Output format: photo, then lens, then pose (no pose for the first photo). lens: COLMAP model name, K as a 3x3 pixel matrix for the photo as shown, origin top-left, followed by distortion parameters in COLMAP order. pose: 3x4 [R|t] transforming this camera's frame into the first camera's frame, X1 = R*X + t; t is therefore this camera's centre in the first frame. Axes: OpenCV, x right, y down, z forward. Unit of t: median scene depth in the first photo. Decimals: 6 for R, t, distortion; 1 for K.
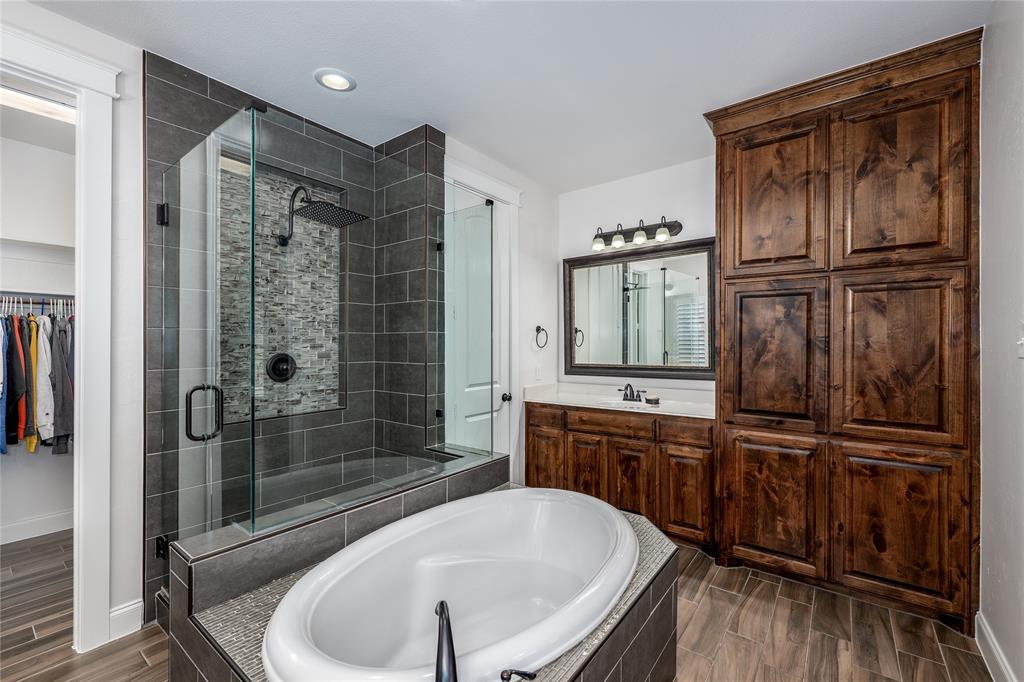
lens RADIAL K [[430.5, 0, 507.7], [0, 430.5, 342.2], [0, 0, 1]] dist [0.001944, 0.000104]
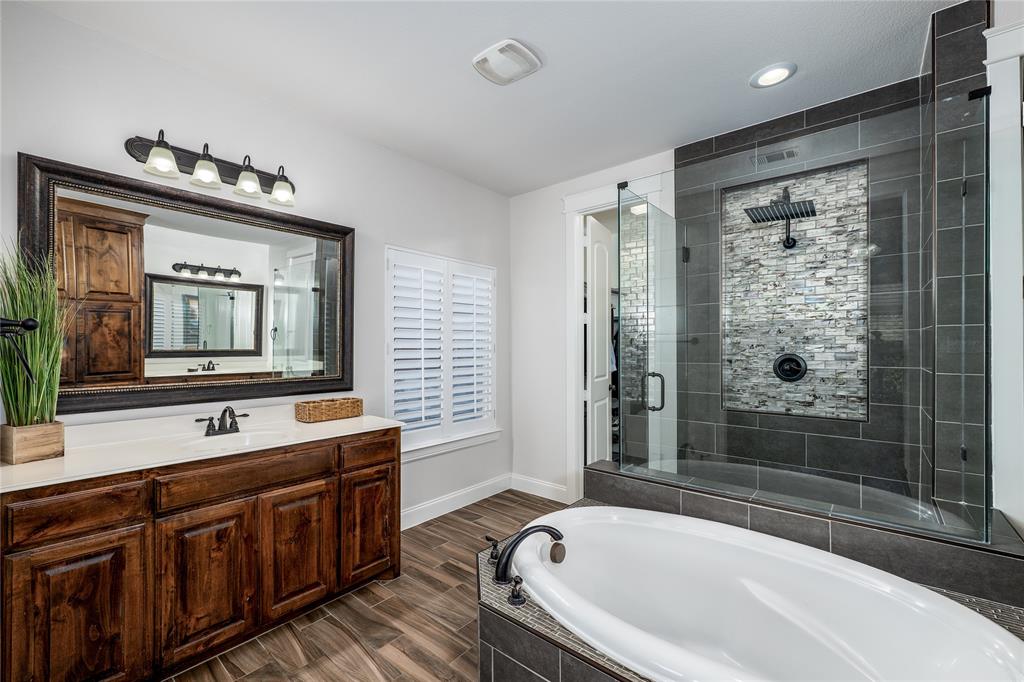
lens RADIAL K [[430.5, 0, 510.3], [0, 430.5, 346.7], [0, 0, 1]] dist [0.001944, 0.000104]
pose [[-0.035117, 0.001465, -0.999382, 0.504796], [0.007746, 0.999969, 0.001194, 0.003117], [0.999353, -0.007699, -0.035127, 0.362109]]
